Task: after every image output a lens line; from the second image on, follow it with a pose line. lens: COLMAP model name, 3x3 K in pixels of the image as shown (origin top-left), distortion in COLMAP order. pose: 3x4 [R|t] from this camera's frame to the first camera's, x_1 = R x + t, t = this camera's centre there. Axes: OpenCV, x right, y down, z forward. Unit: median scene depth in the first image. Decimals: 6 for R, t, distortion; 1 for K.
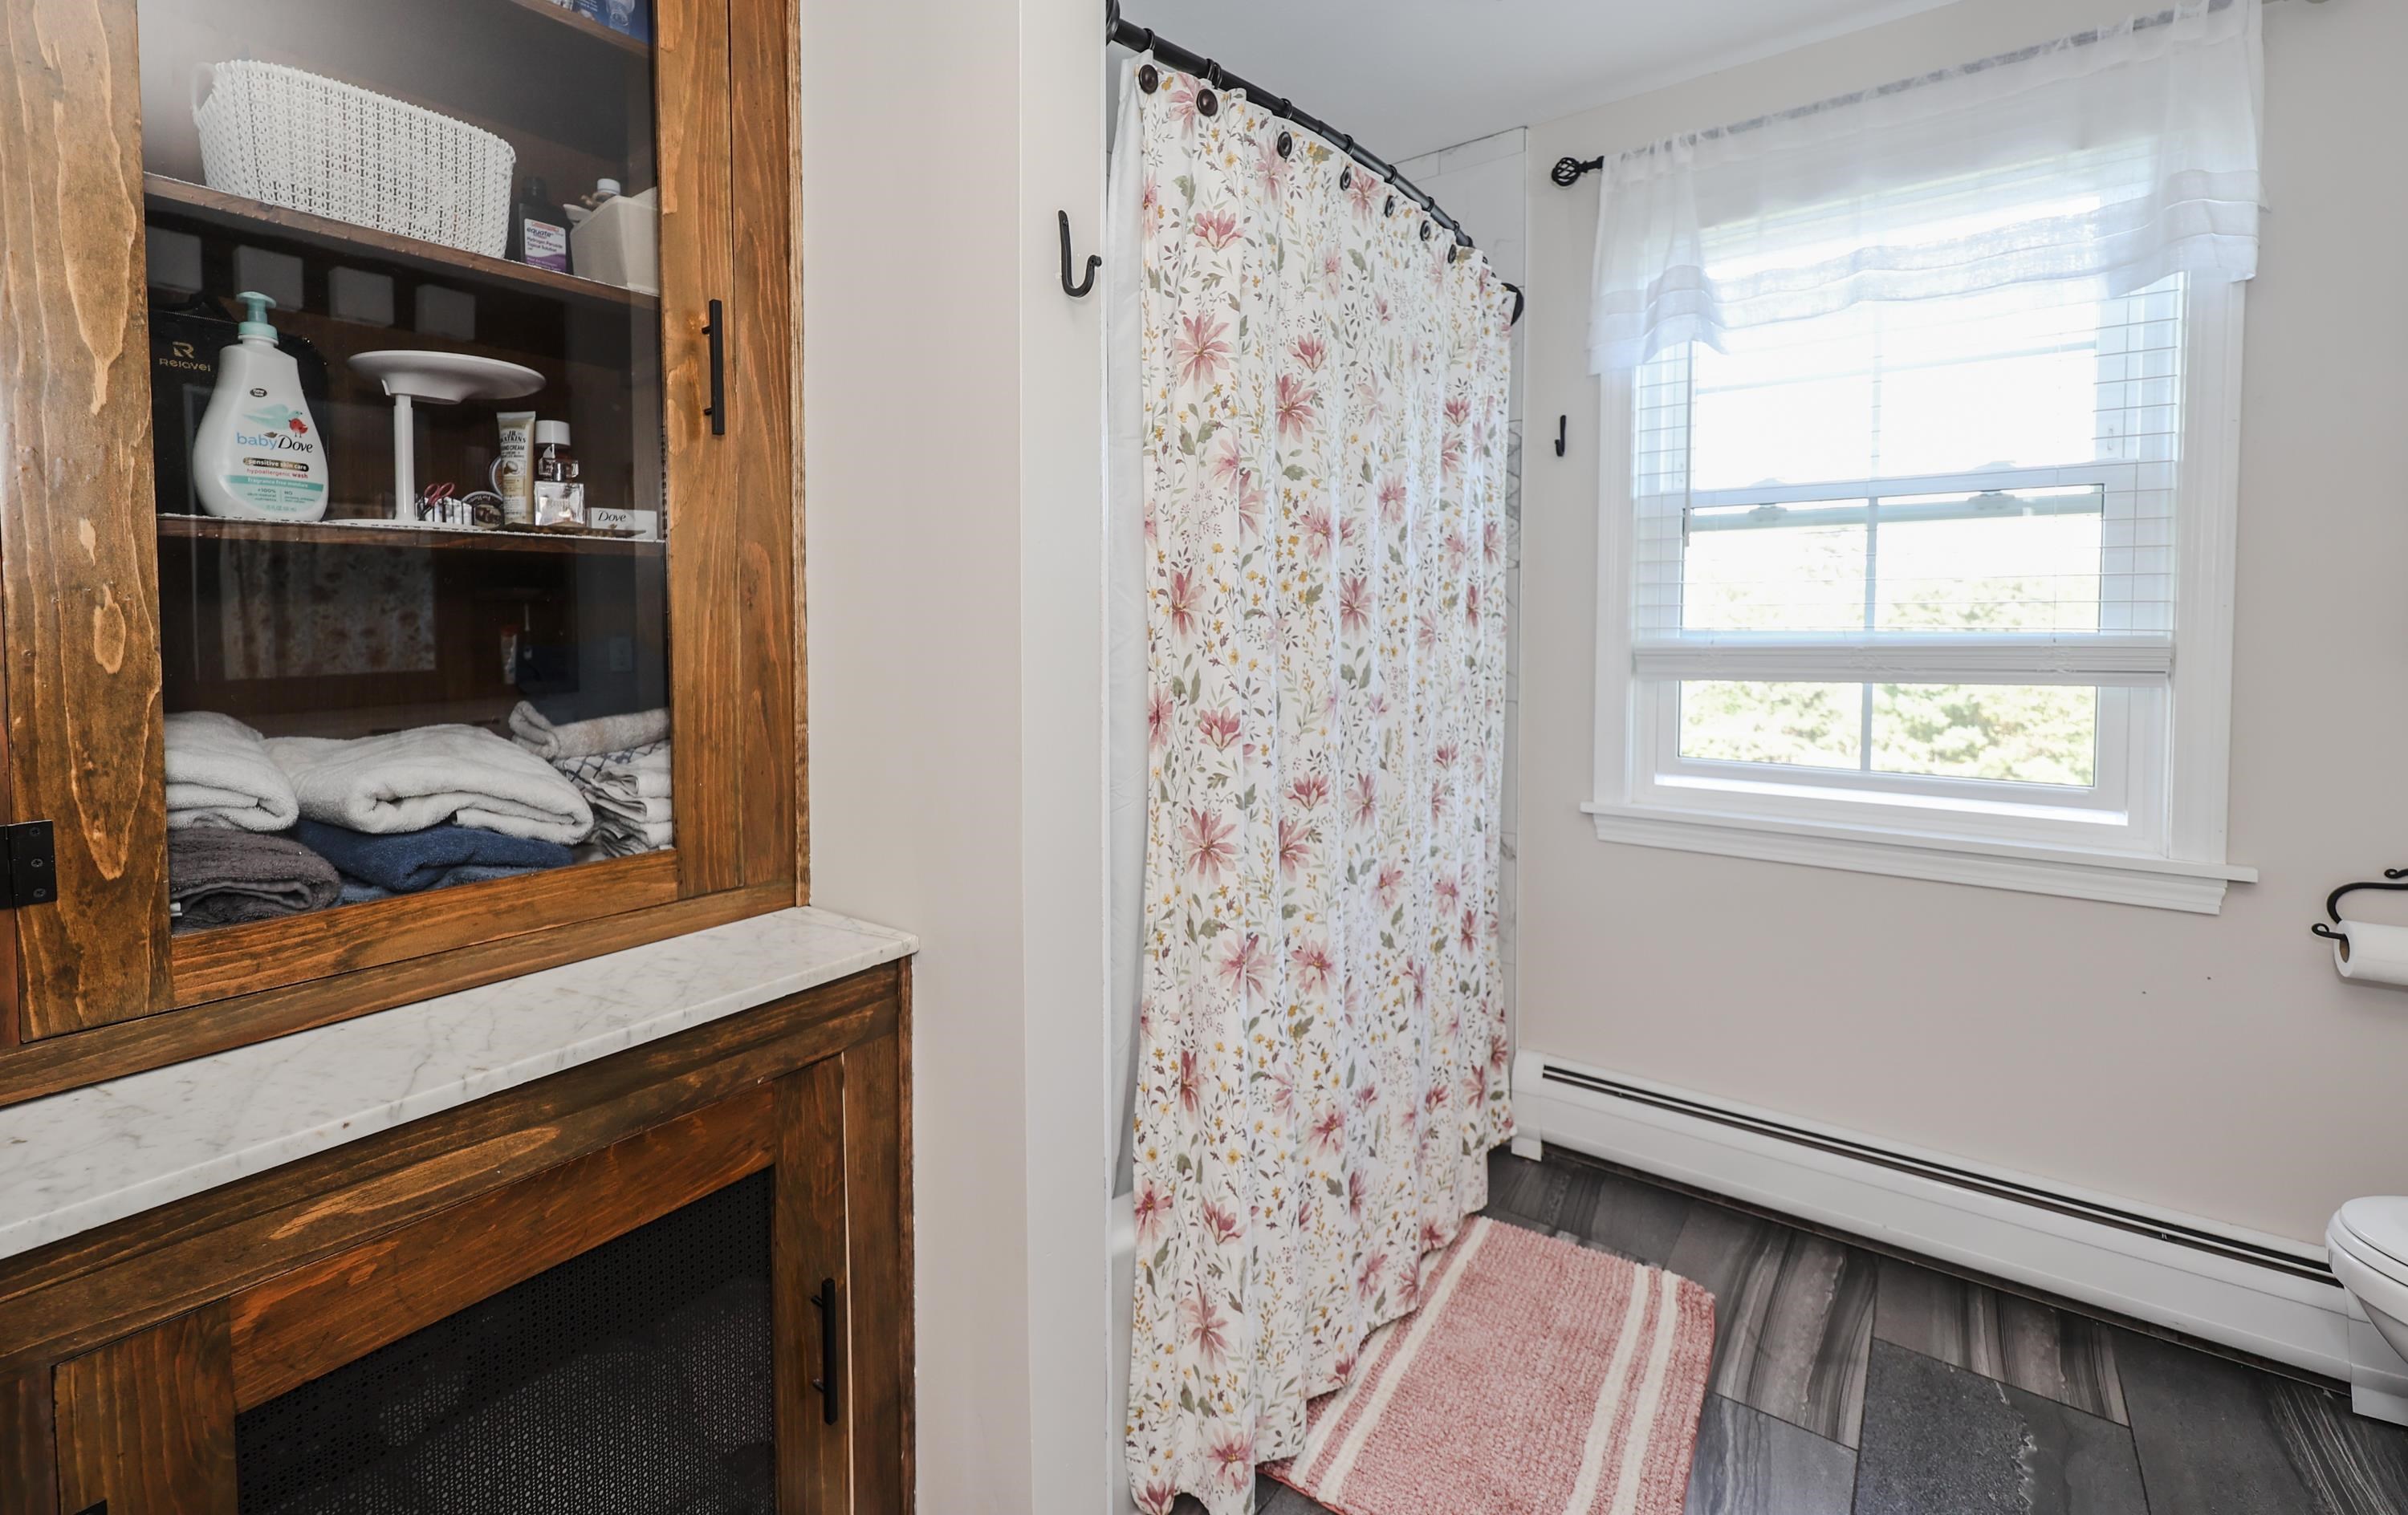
lens RADIAL K [[1009.9, 0, 1199.9], [0, 1009.9, 659.2], [0, 0, 1]] dist [-0.000397, -0.000640]
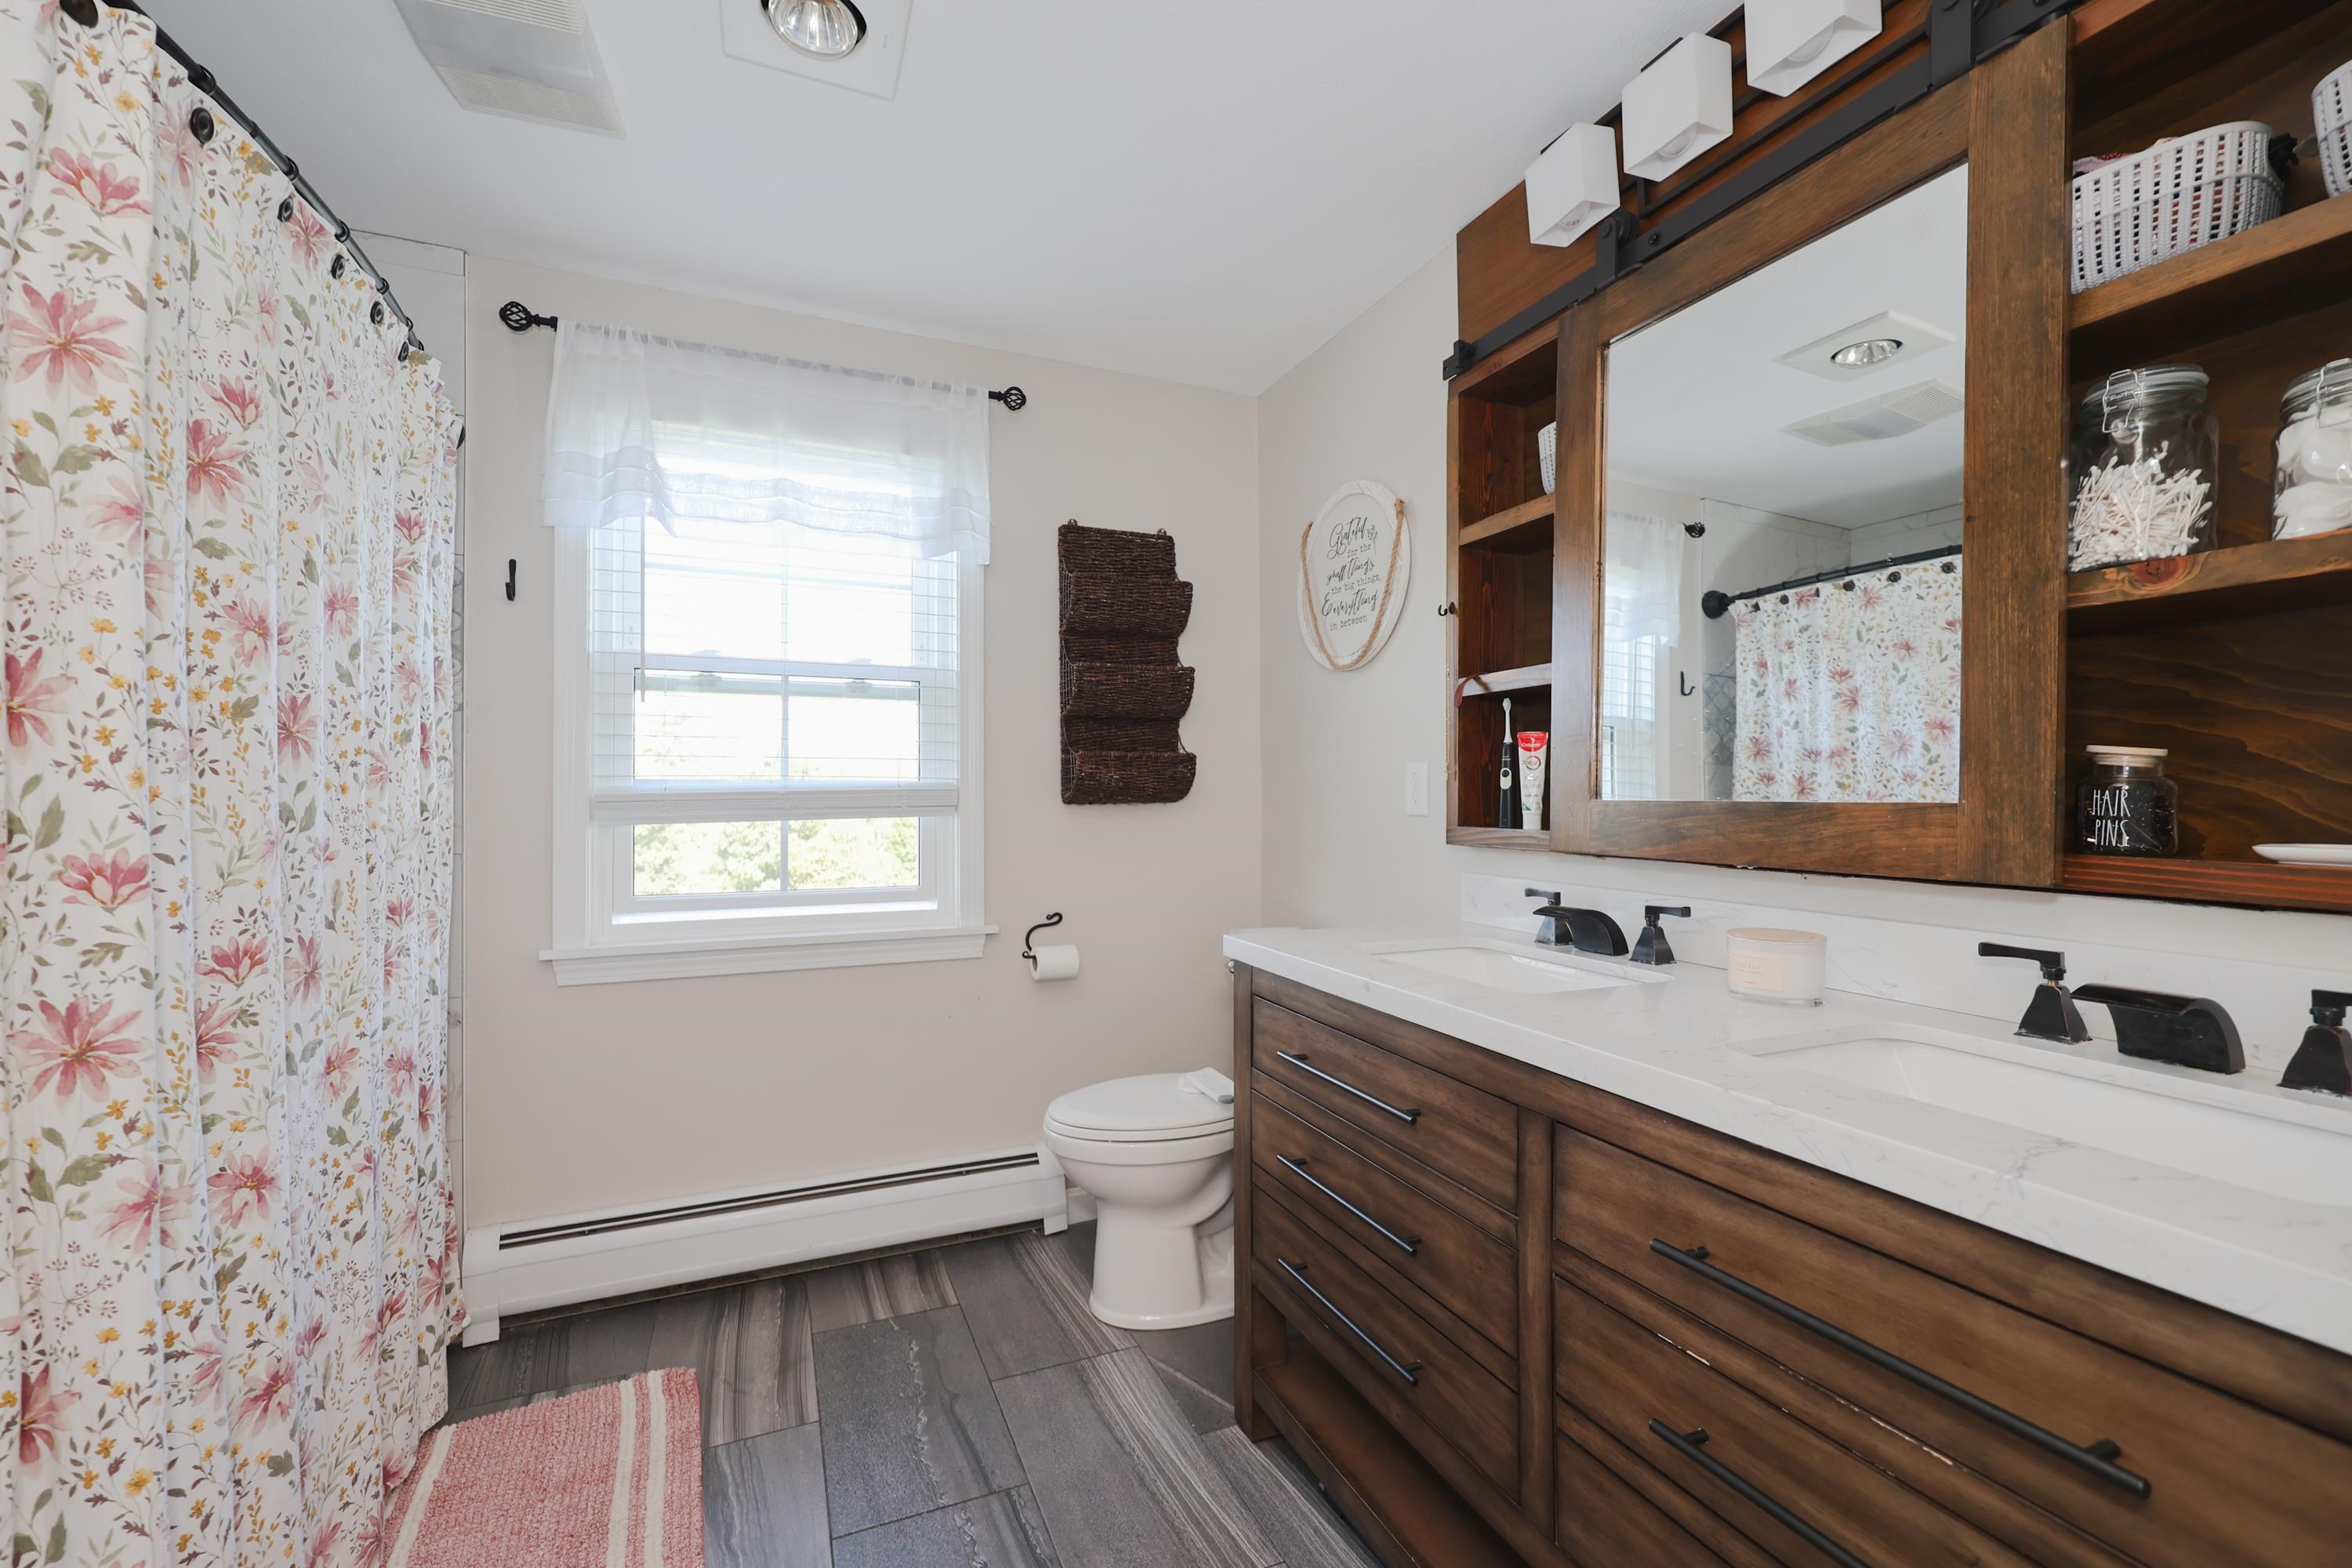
lens RADIAL K [[914.6, 0, 1137.7], [0, 914.6, 795.9], [0, 0, 1]] dist [-0.000451, 0.000029]
pose [[0.515907, -0.006454, 0.856620, -0.117307], [0.040758, 0.999024, -0.017019, 0.037588], [-0.855674, 0.043694, 0.515667, 0.033129]]
